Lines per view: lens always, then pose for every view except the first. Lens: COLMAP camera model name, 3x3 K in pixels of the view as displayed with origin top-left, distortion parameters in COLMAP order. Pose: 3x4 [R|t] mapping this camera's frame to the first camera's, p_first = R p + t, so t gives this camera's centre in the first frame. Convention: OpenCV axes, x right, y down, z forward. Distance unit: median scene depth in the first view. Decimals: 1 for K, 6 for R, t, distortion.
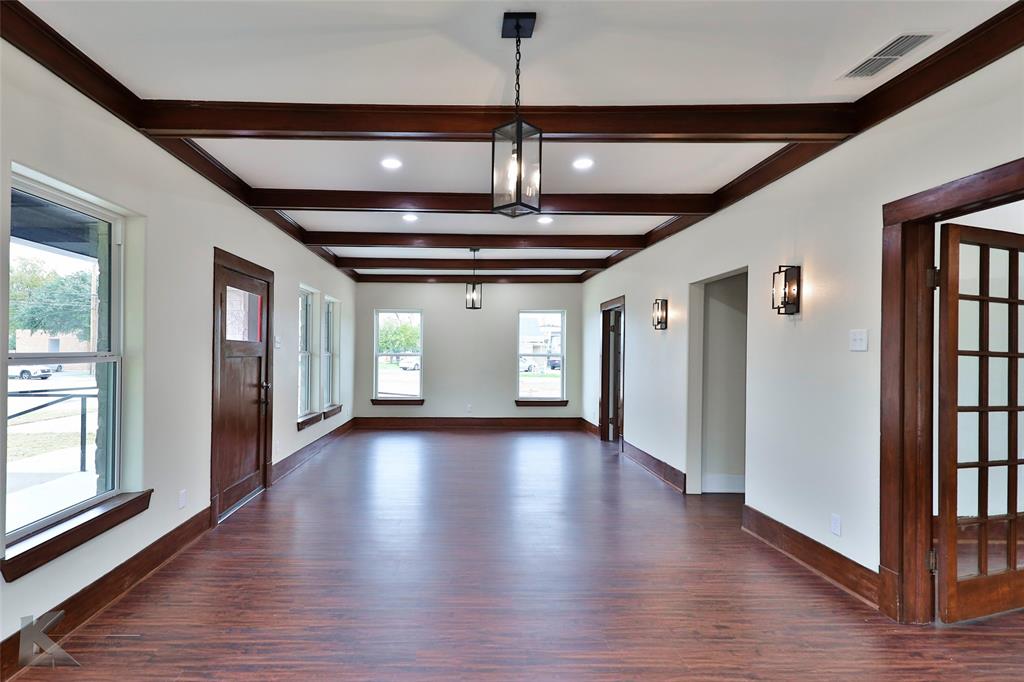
lens RADIAL K [[509.5, 0, 454.6], [0, 509.5, 345.0], [0, 0, 1]] dist [0.016720, -0.006954]
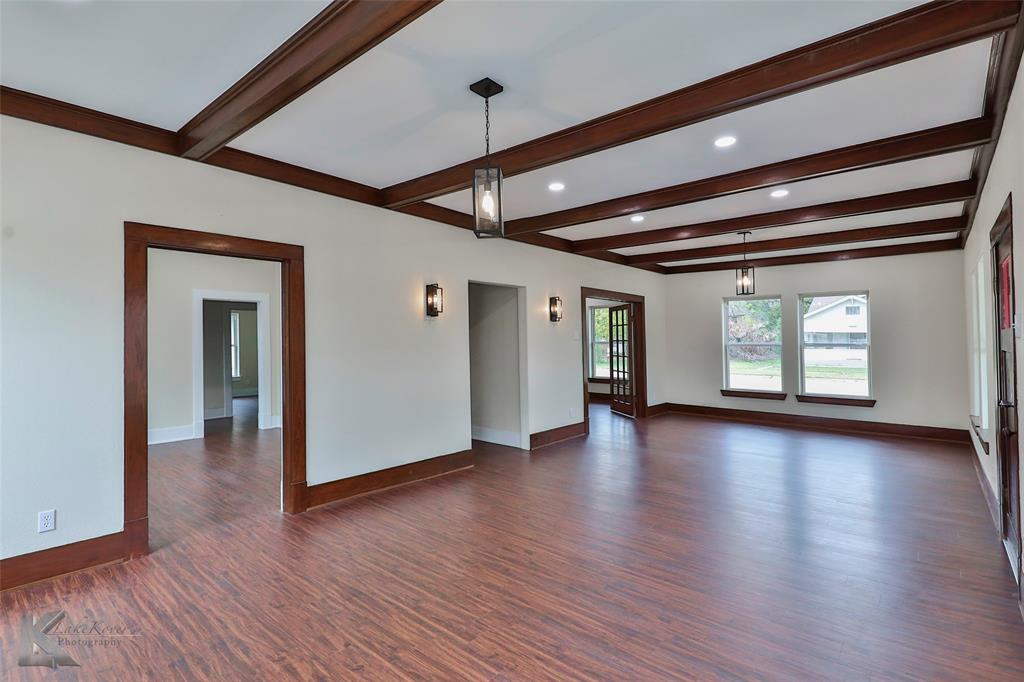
lens RADIAL K [[509.5, 0, 538.6], [0, 509.5, 333.3], [0, 0, 1]] dist [0.016720, -0.006954]
pose [[0.767907, -0.005230, -0.640540, 0.482518], [0.004114, 0.999986, -0.003234, 0.002469], [0.640548, -0.000152, 0.767918, 0.026419]]
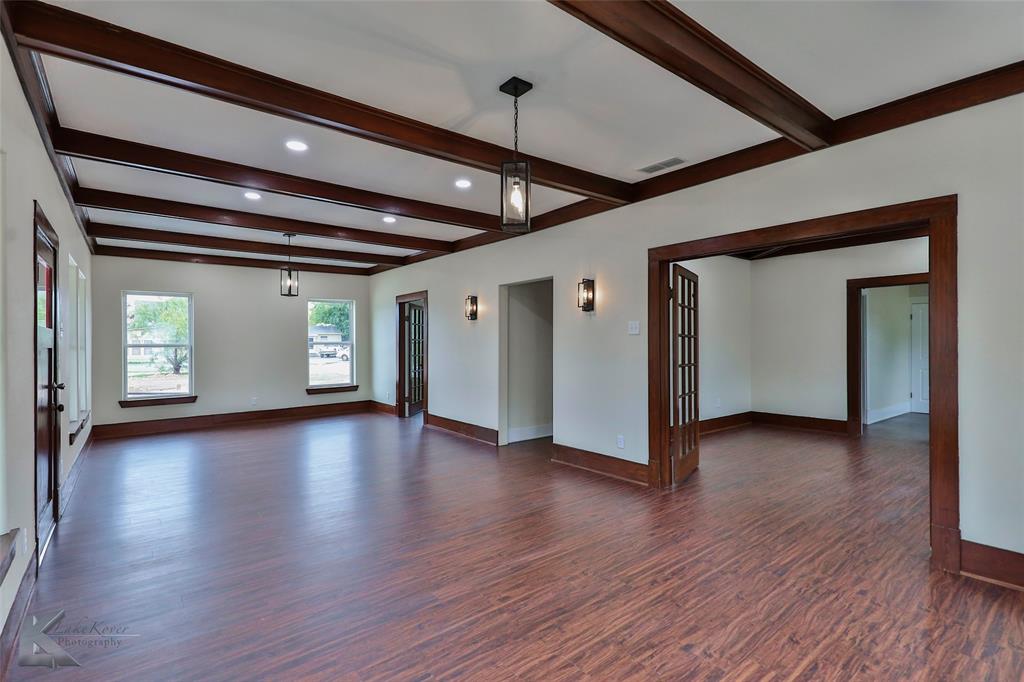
lens RADIAL K [[509.5, 0, 486.8], [0, 509.5, 341.8], [0, 0, 1]] dist [0.016720, -0.006954]
pose [[0.780736, -0.015457, 0.624669, -0.379976], [0.005163, 0.999819, 0.018288, 0.000384], [-0.624839, -0.011053, 0.780675, 0.006611]]
